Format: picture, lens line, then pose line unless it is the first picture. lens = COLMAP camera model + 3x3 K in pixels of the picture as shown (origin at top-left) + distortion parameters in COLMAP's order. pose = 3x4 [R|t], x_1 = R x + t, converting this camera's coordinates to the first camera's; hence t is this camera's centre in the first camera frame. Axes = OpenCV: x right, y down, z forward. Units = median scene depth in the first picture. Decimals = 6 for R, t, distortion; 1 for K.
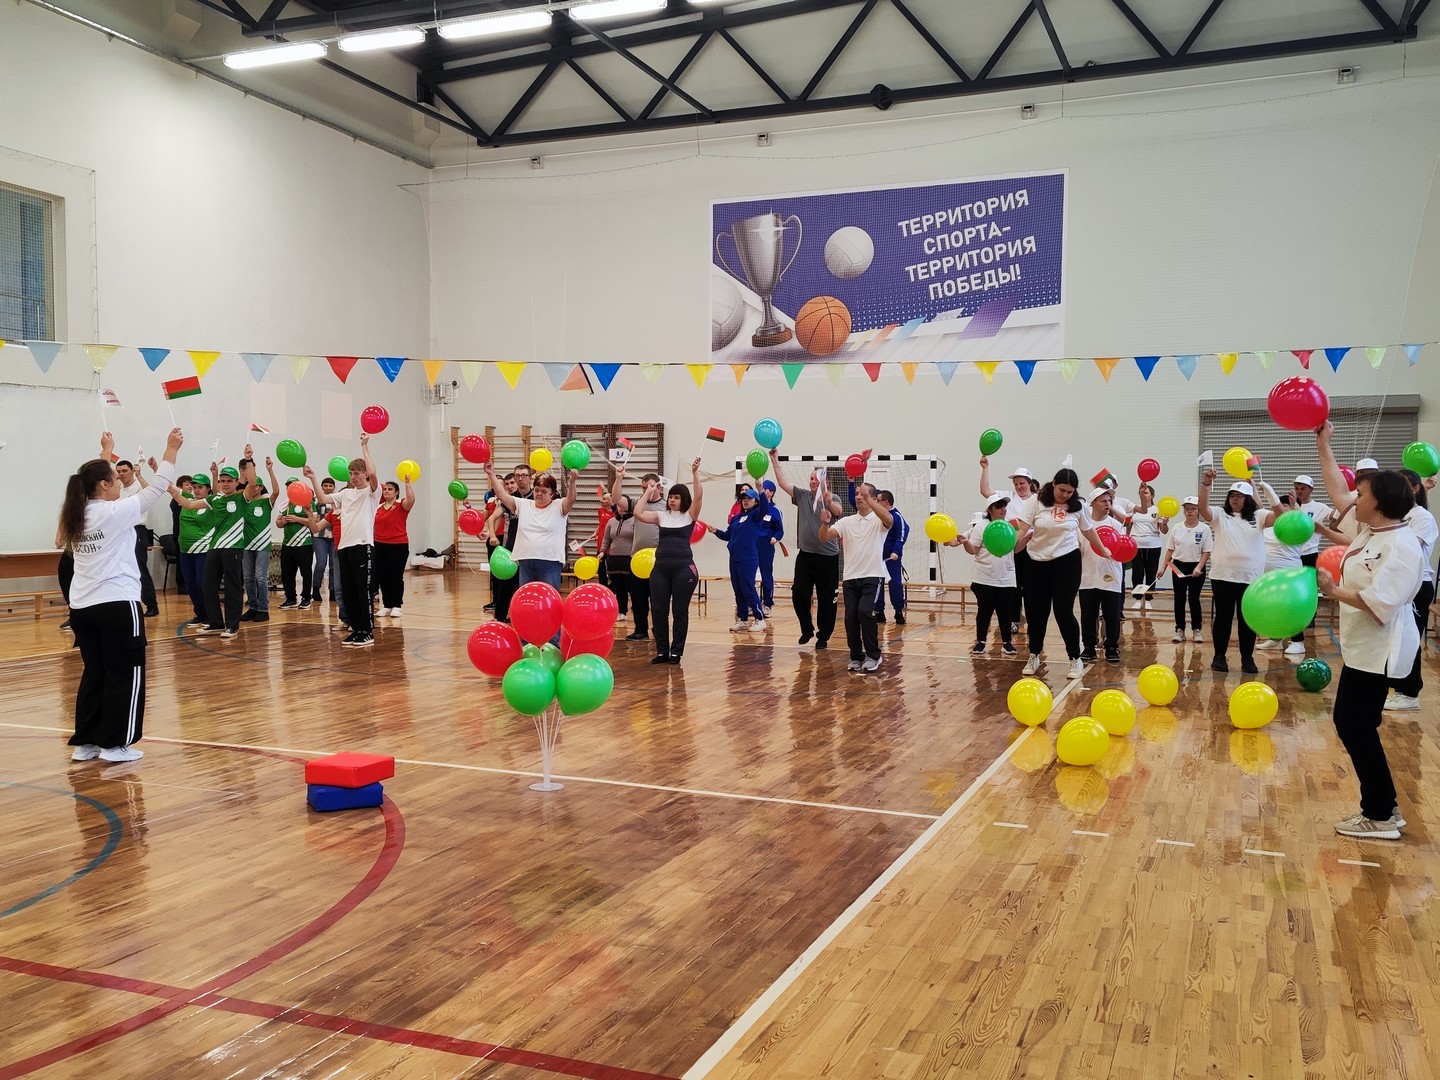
lens RADIAL K [[1280.2, 0, 721.2], [0, 1280.2, 541.6], [0, 0, 1]] dist [0.013418, 0.004406]
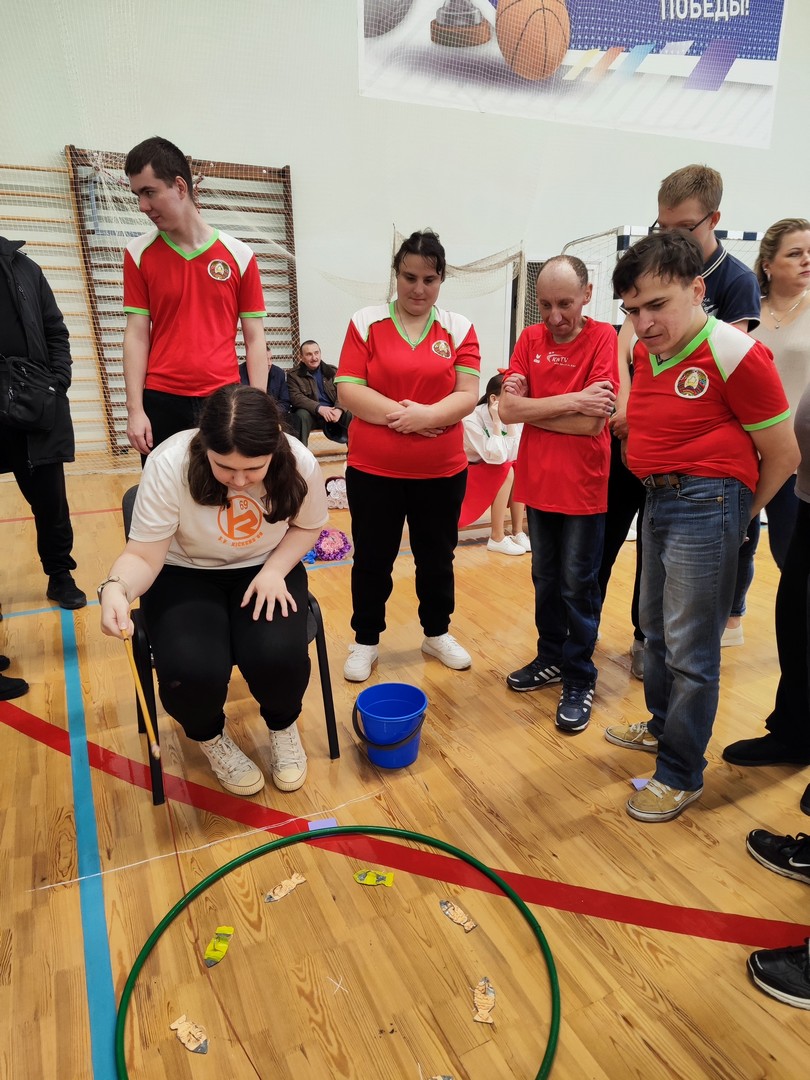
lens RADIAL K [[716.0, 0, 404.0], [0, 716.0, 540.1], [0, 0, 1]] dist [-0.004937, -0.004516]
pose [[0.665023, -0.240234, 0.707129, -0.291905], [0.038222, 0.956558, 0.289027, -0.028315], [-0.745844, -0.165182, 0.645315, 0.802138]]
